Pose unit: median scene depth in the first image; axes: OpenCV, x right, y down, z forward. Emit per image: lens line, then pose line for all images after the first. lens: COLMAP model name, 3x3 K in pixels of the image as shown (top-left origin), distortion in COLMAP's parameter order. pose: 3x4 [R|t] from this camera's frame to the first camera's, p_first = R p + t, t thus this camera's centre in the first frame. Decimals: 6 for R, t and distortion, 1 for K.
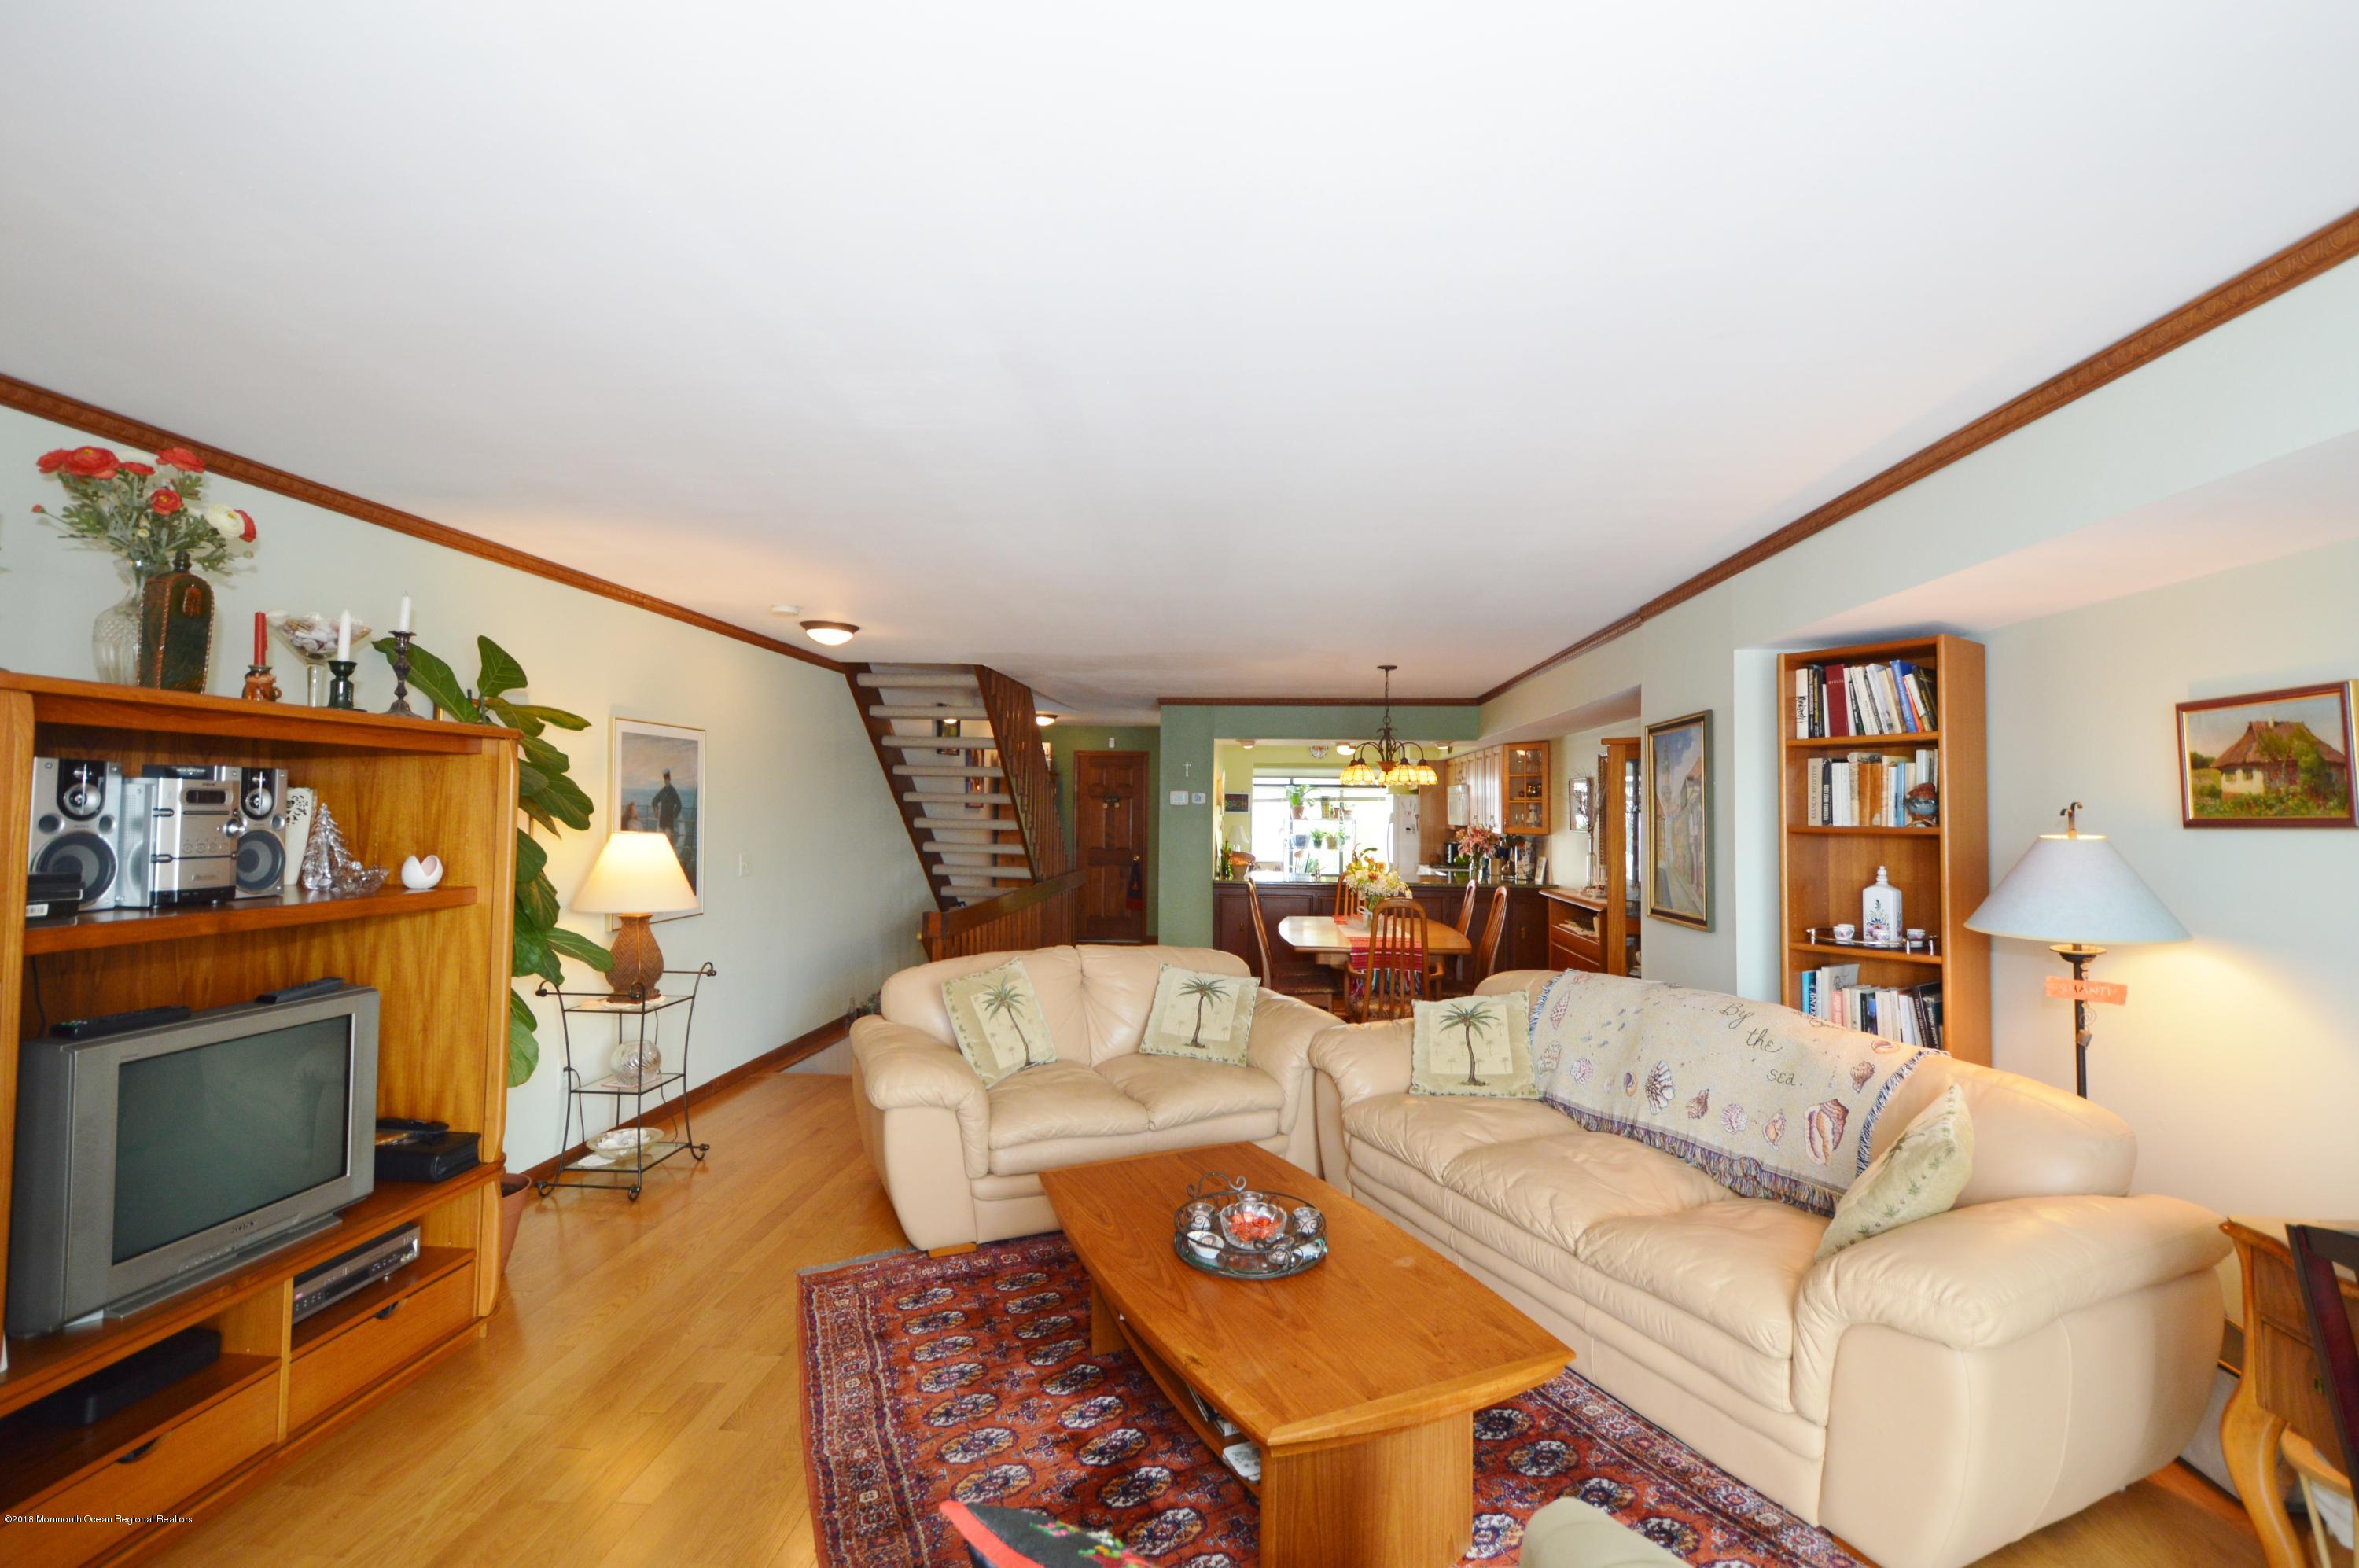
lens RADIAL K [[1036.0, 0, 1199.6], [0, 1036.0, 789.5], [0, 0, 1]] dist [0.010931, -0.008634]
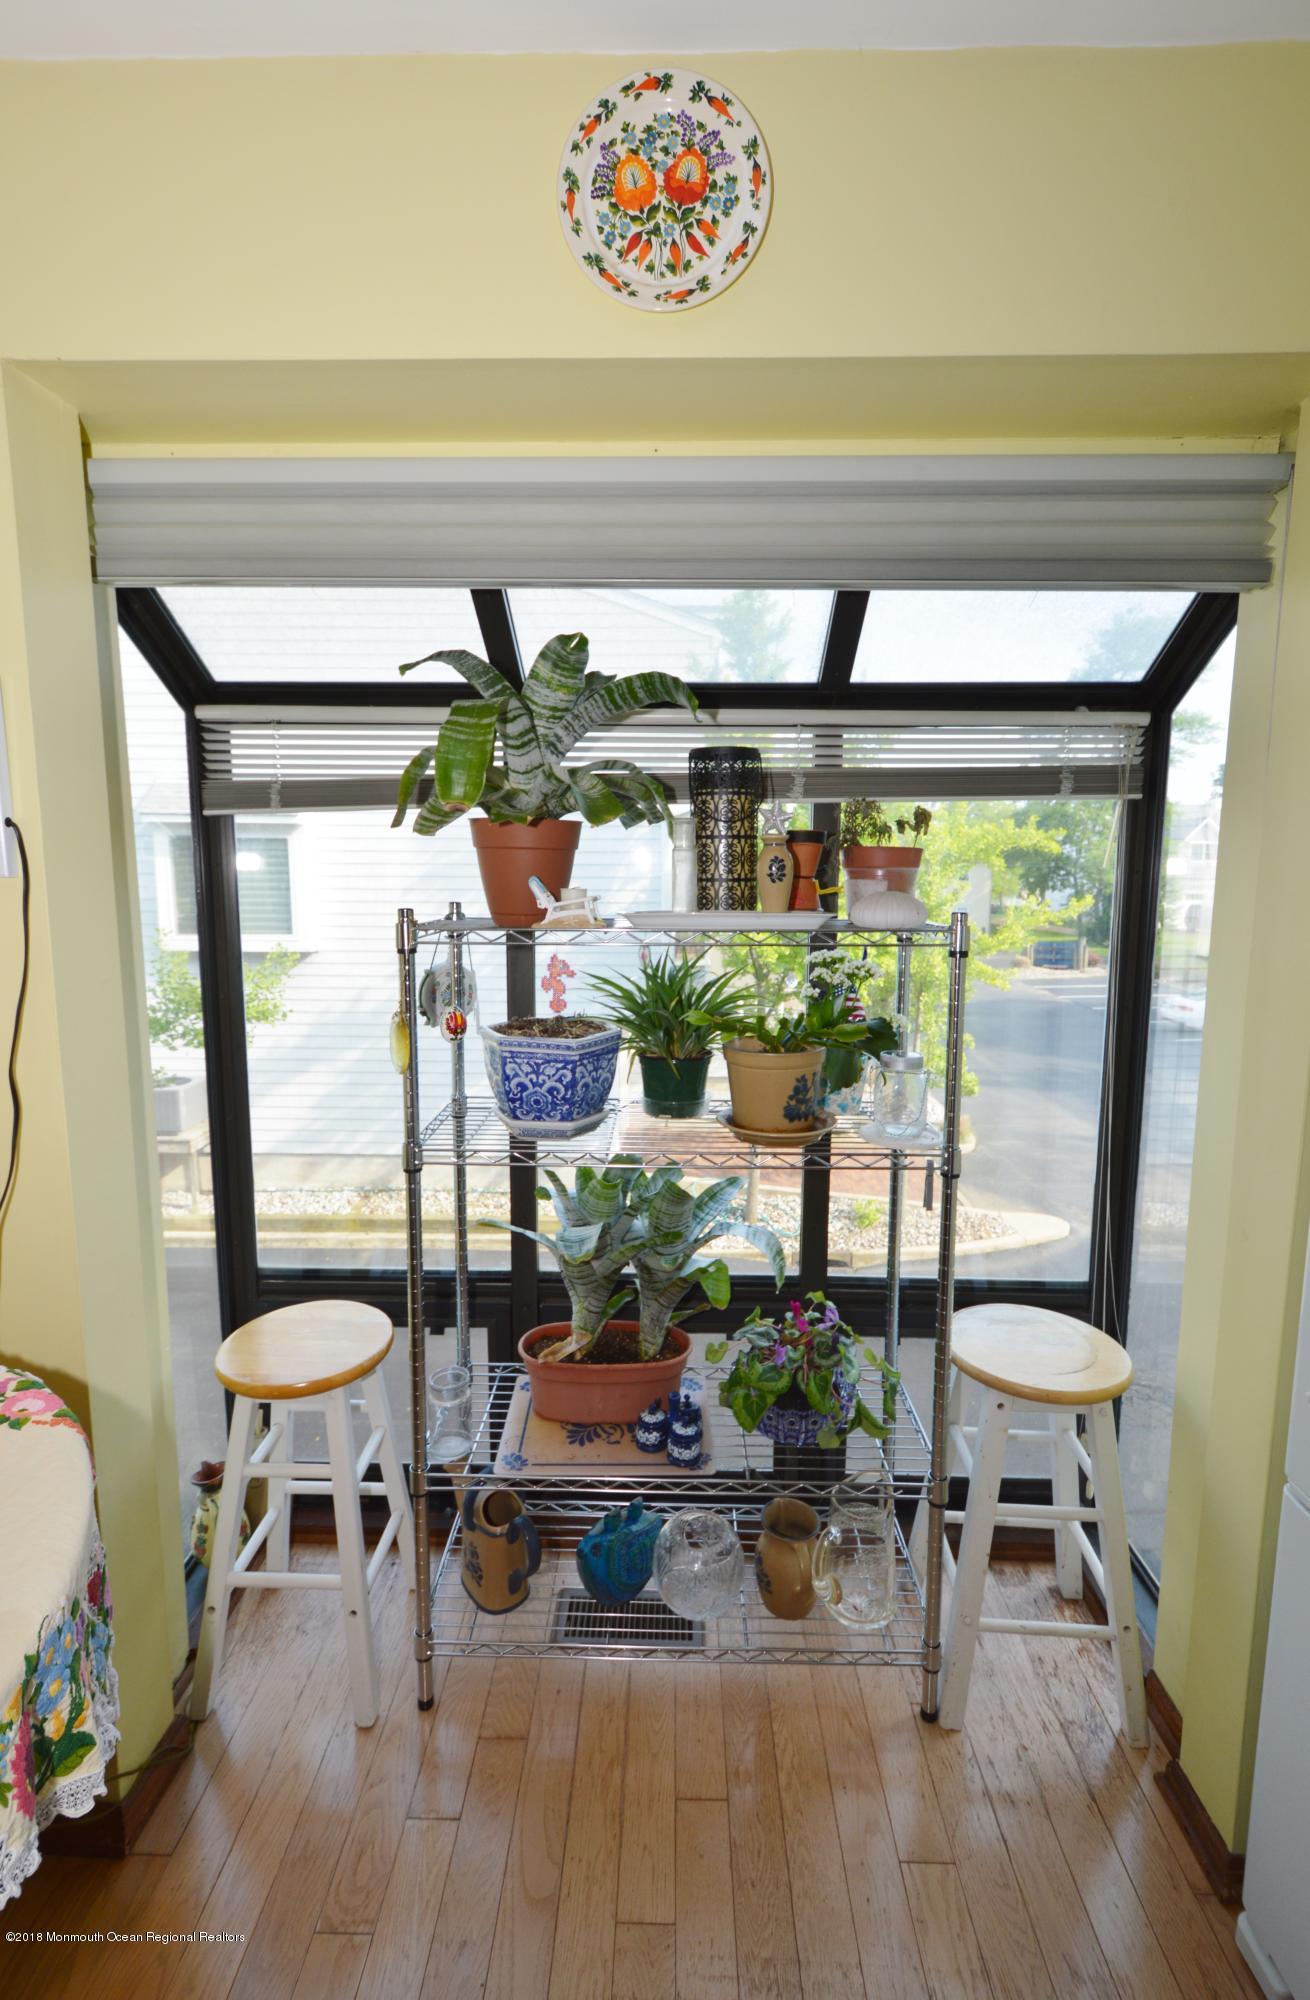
lens RADIAL K [[887.8, 0, 659.9], [0, 887.8, 980.3], [0, 0, 1]] dist [0.000451, -0.000547]
pose [[0.998860, -0.010738, 0.046519, 0.164168], [0.003983, 0.989722, 0.142948, 0.030672], [-0.047576, -0.142599, 0.988636, 1.354084]]
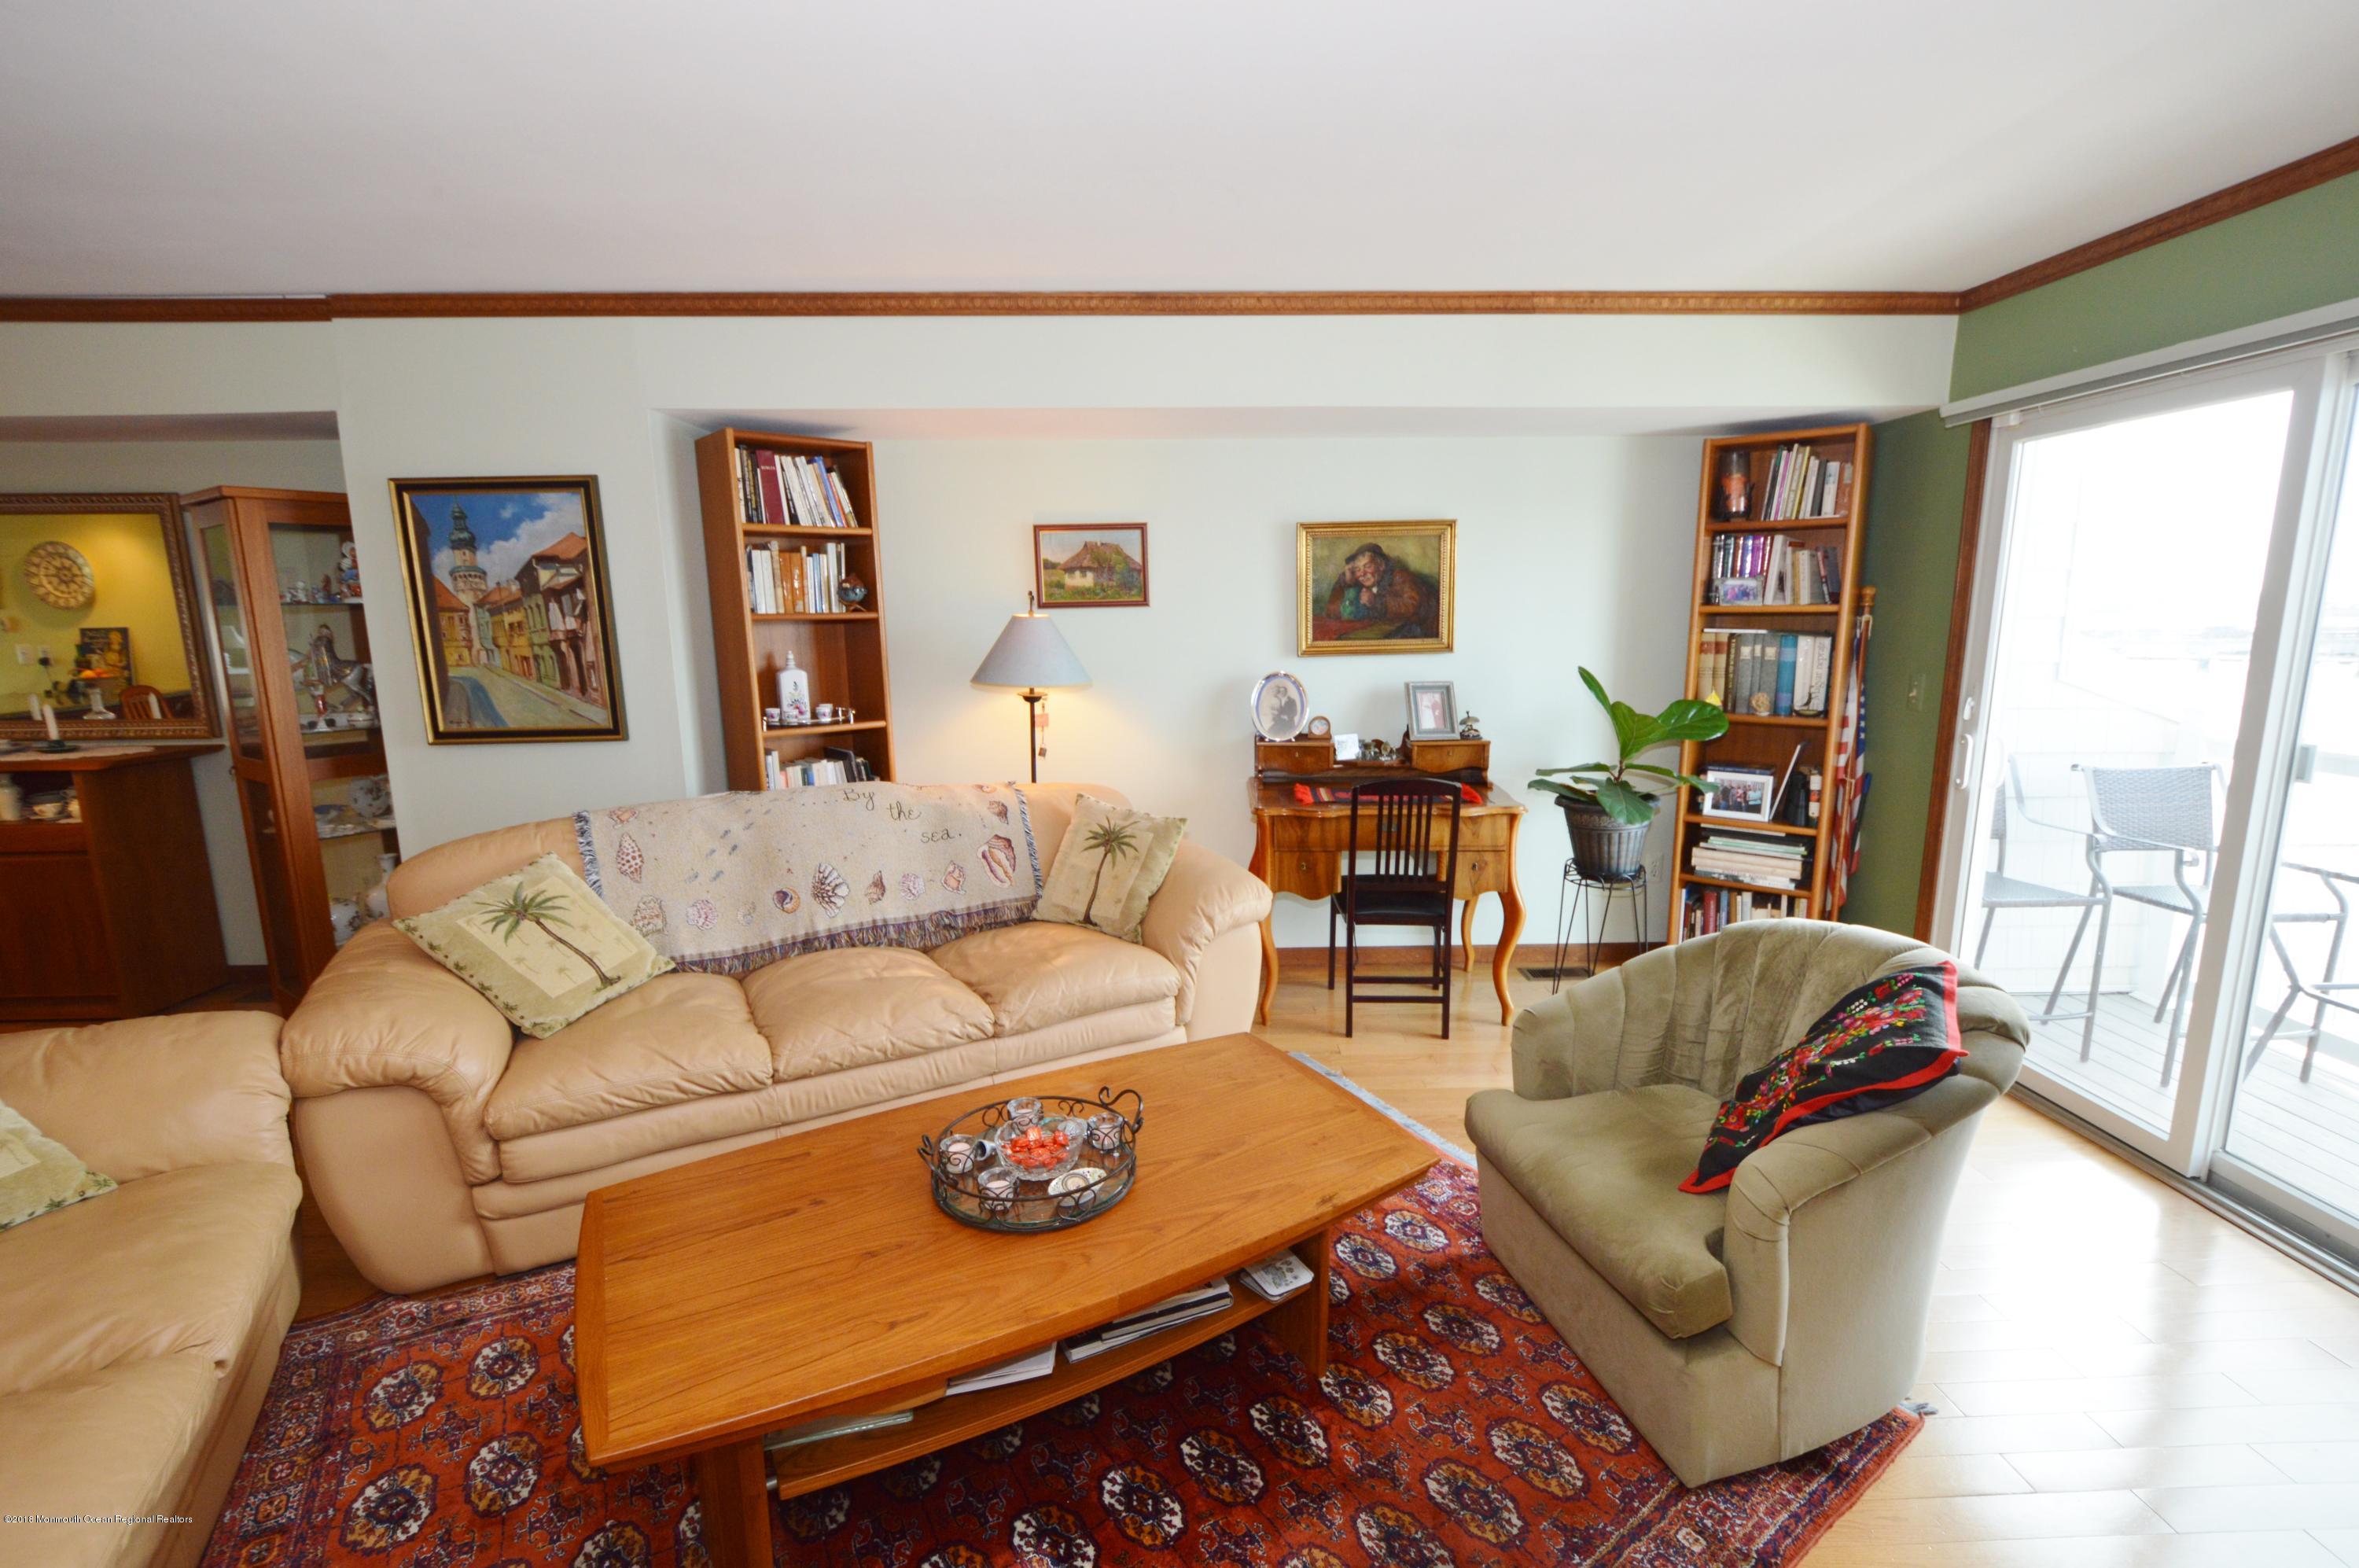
lens RADIAL K [[1036.0, 0, 1198.2], [0, 1036.0, 789.2], [0, 0, 1]] dist [0.010931, -0.008634]
pose [[-0.092134, -0.178878, 0.979548, -0.190705], [-0.012571, 0.983863, 0.178484, 0.007185], [-0.995667, 0.004130, -0.092896, 0.276584]]
